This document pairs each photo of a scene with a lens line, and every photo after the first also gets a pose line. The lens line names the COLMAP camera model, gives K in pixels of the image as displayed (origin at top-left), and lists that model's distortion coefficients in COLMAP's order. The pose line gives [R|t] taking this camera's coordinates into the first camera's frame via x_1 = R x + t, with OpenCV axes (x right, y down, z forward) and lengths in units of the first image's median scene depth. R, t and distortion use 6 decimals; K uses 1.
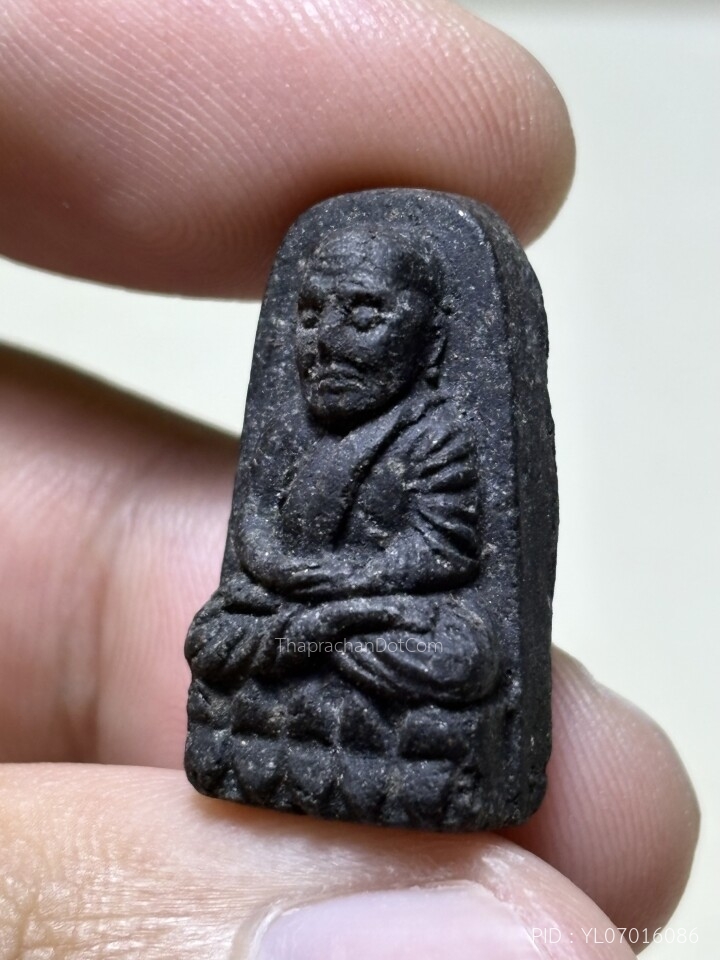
lens RADIAL K [[3215.2, 0, 359.8], [0, 3215.2, 474.7], [0, 0, 1]] dist [0.638844, 0.000000]
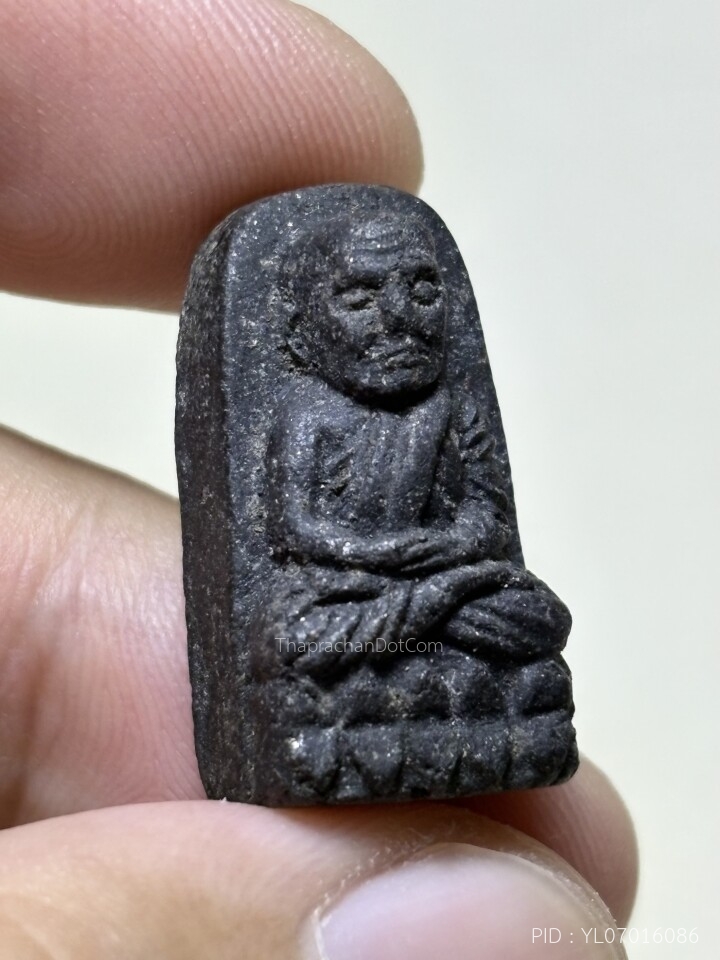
lens RADIAL K [[3215.2, 0, 361.3], [0, 3215.2, 484.8], [0, 0, 1]] dist [0.638844, 0.000000]
pose [[0.712412, -0.081057, 0.697065, -0.717769], [0.164580, 0.984902, -0.053676, 0.061699], [-0.682190, 0.152962, 0.714996, 0.294972]]
